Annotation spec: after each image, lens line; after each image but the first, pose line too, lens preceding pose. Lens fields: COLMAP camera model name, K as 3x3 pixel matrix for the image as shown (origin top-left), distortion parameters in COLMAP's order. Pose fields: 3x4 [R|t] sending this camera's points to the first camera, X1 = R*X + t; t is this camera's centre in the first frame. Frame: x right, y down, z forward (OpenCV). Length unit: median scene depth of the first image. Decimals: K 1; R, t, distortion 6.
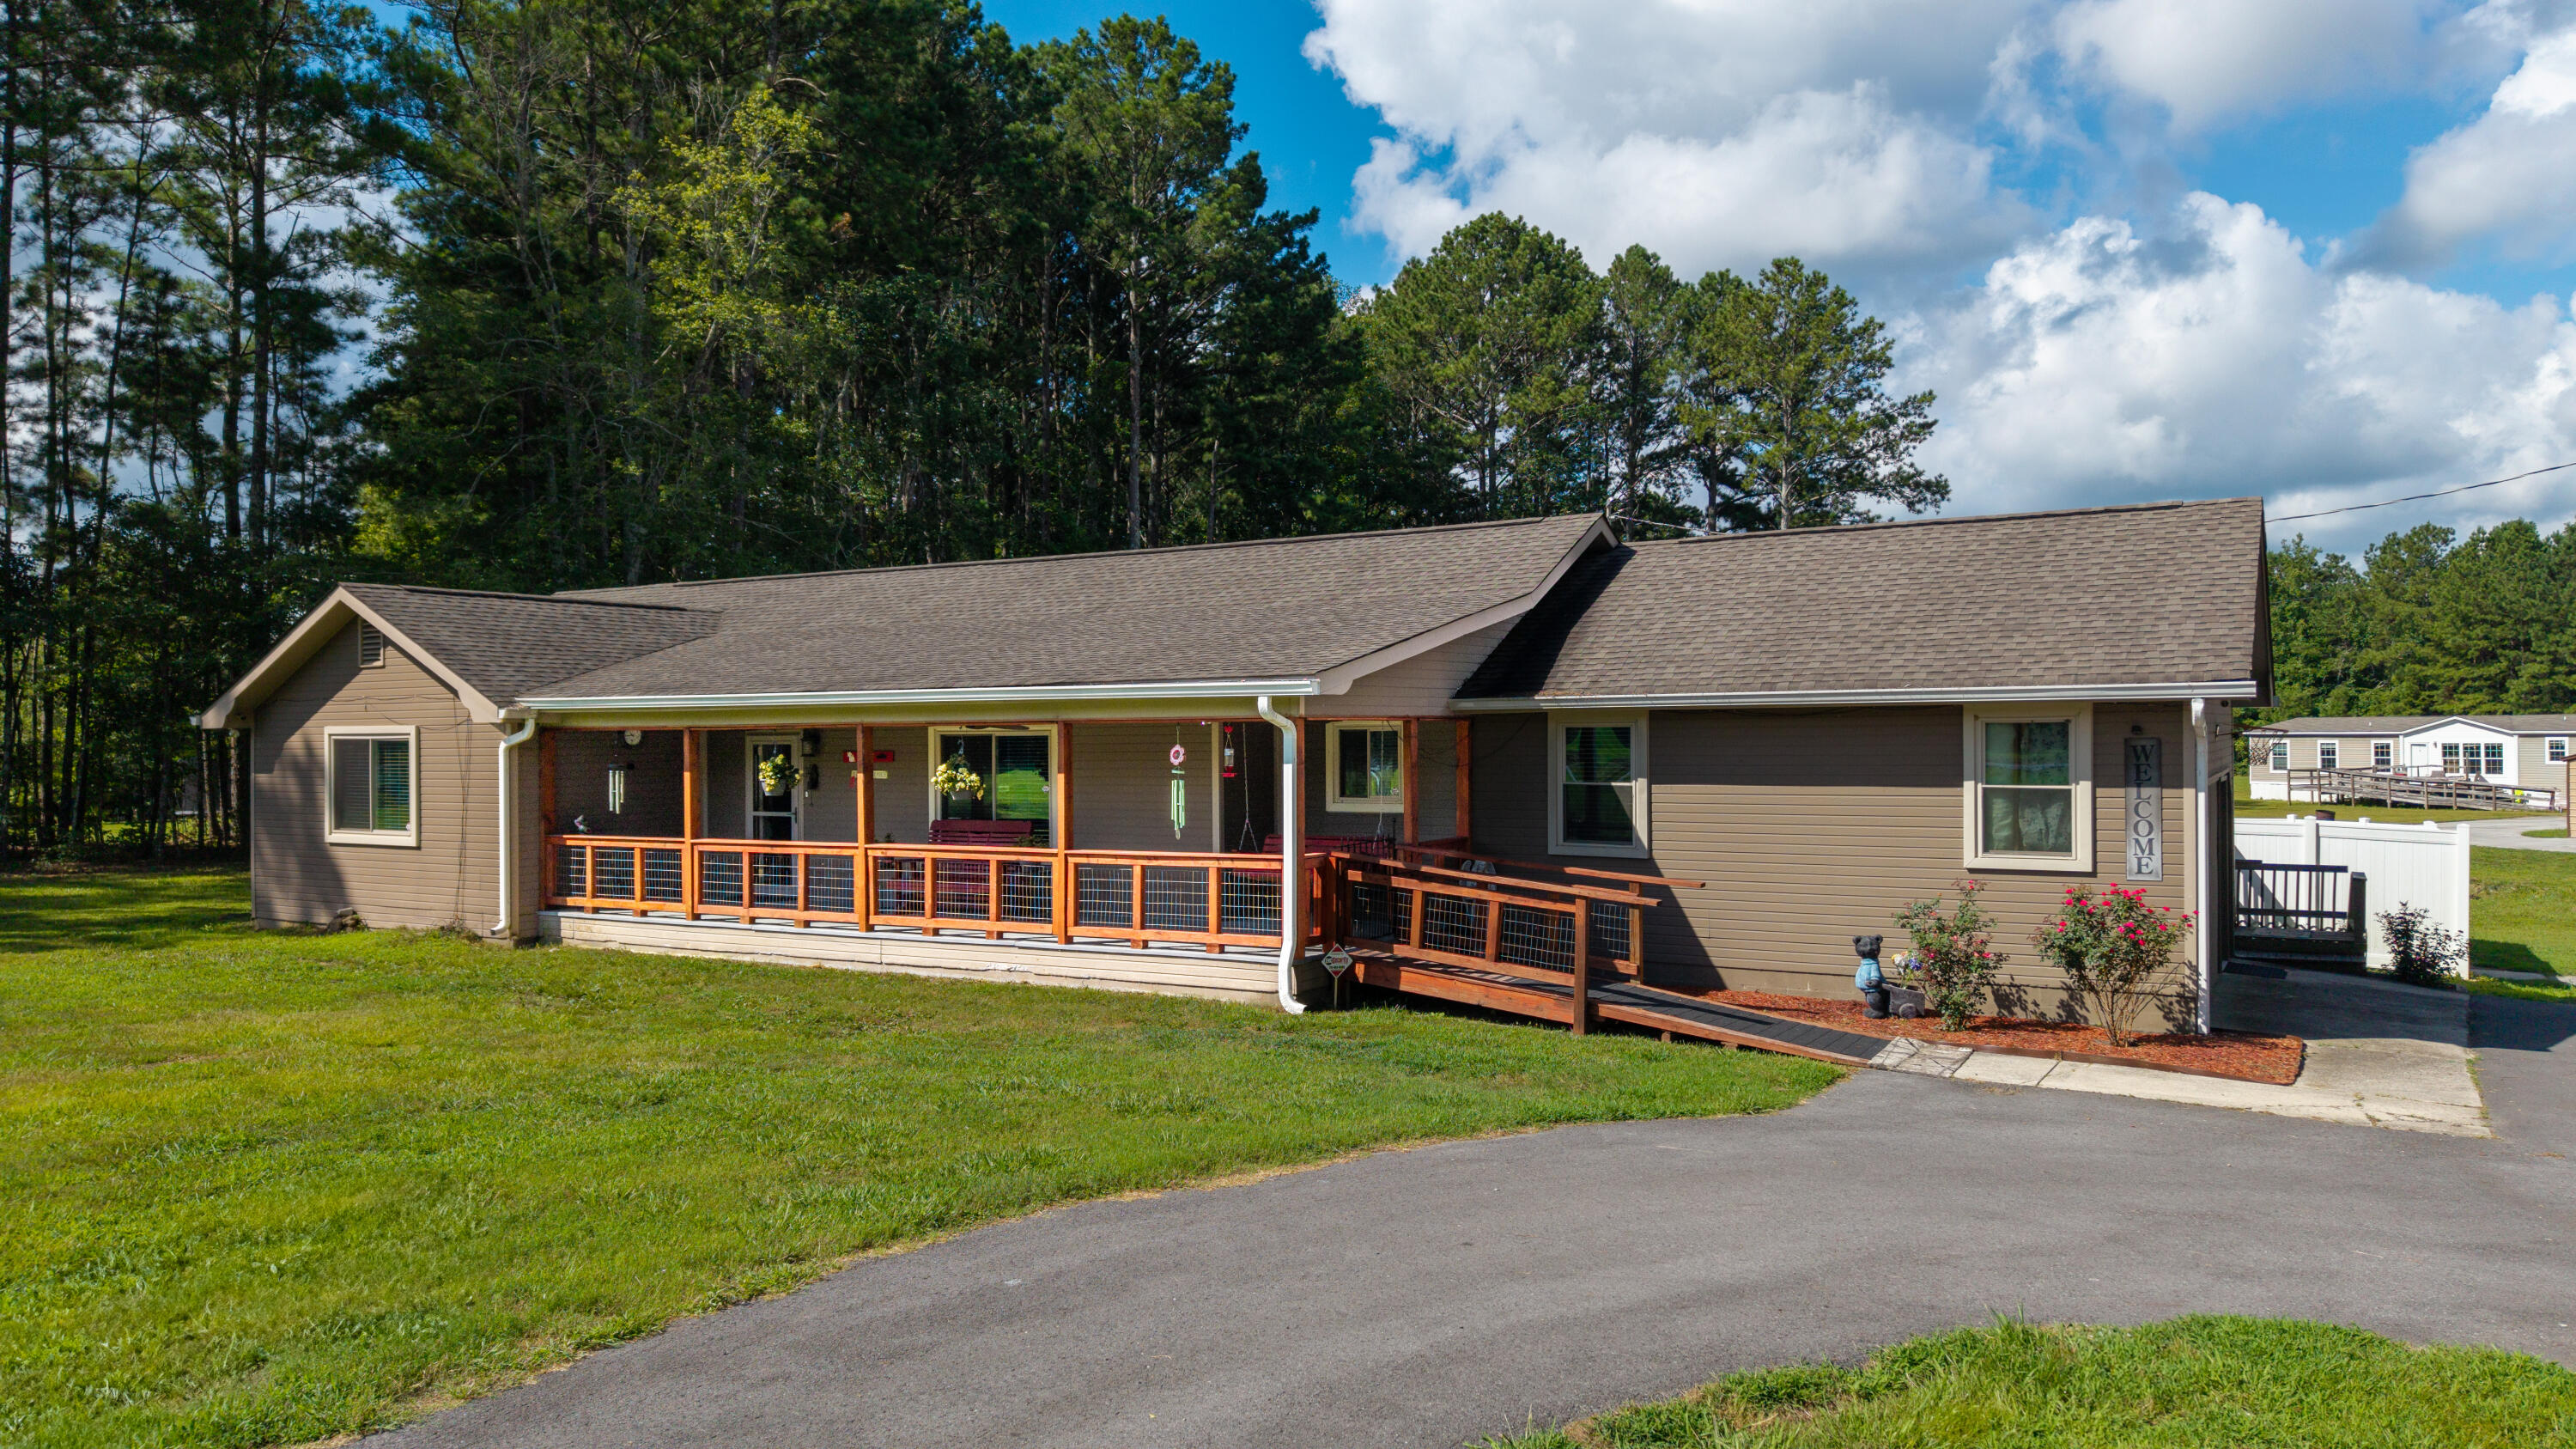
lens RADIAL K [[1745.0, 0, 1311.2], [0, 1745.0, 712.6], [0, 0, 1]] dist [0.004638, -0.003282]
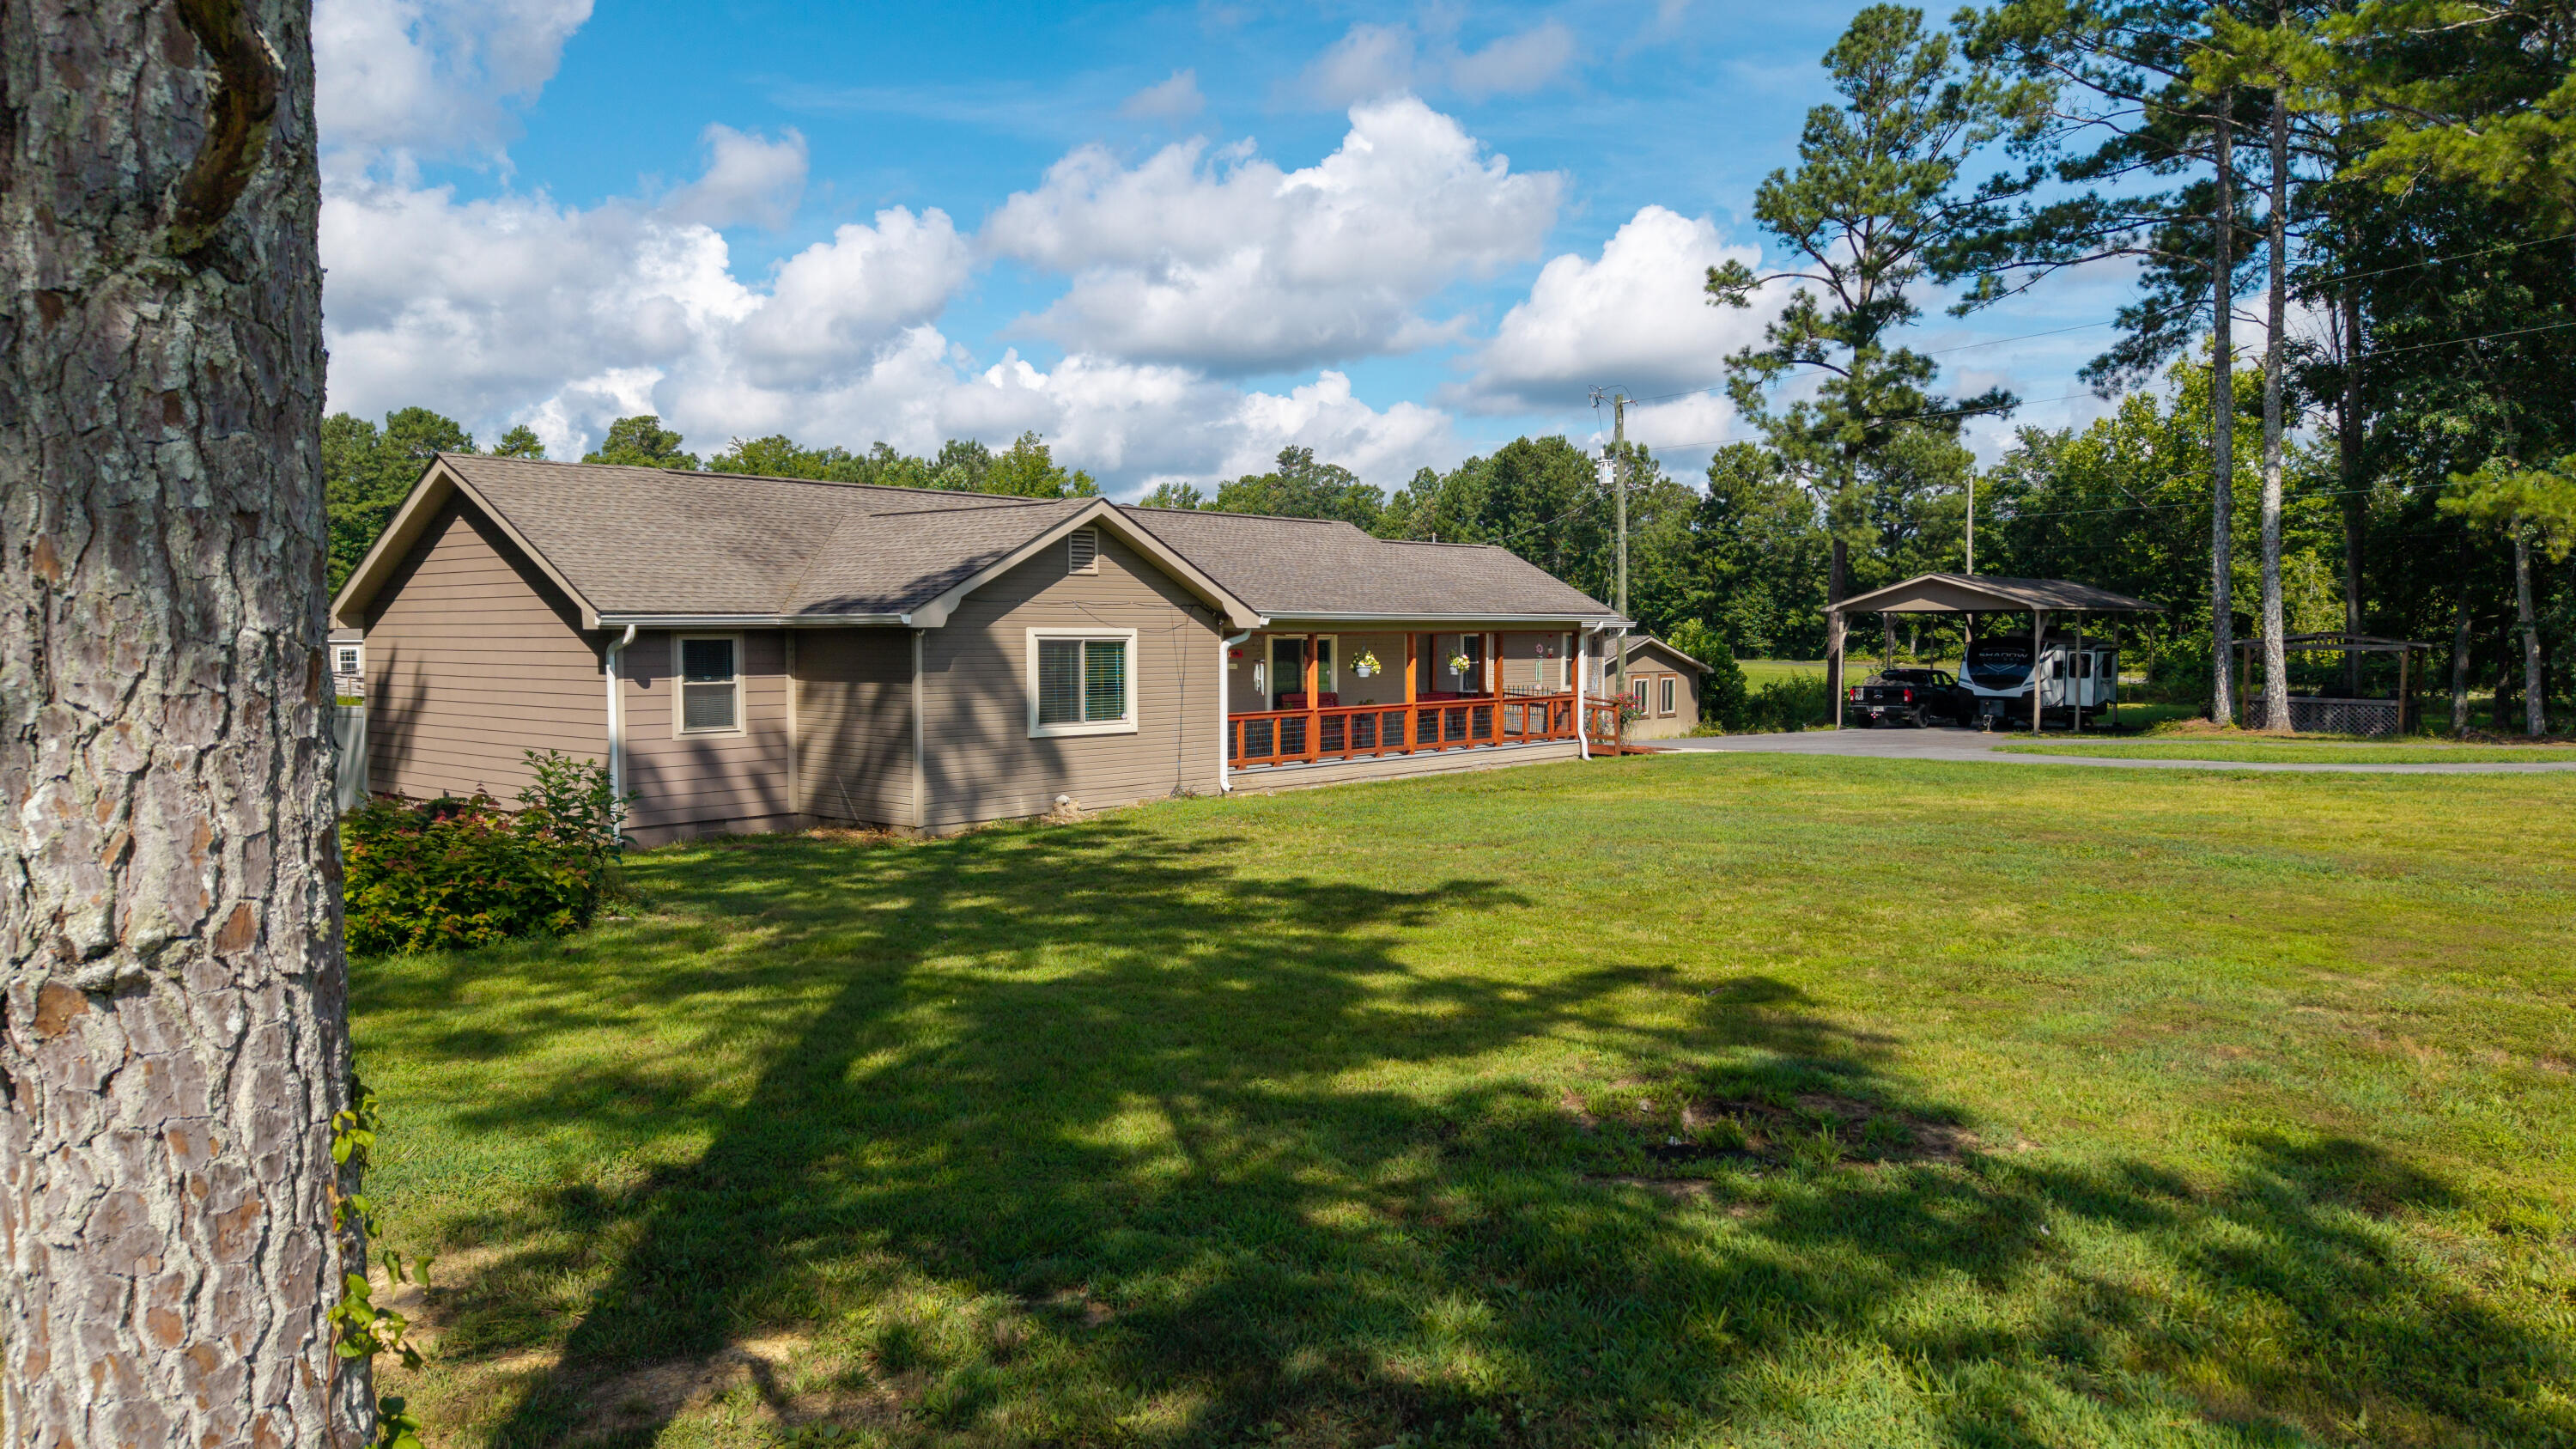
lens RADIAL K [[1745.0, 0, 1311.2], [0, 1745.0, 712.6], [0, 0, 1]] dist [0.004638, -0.003282]
pose [[0.176487, -0.040444, 0.983472, -1.728142], [-0.017578, 0.998867, 0.044232, 0.010617], [-0.984146, -0.025094, 0.175576, 0.716847]]
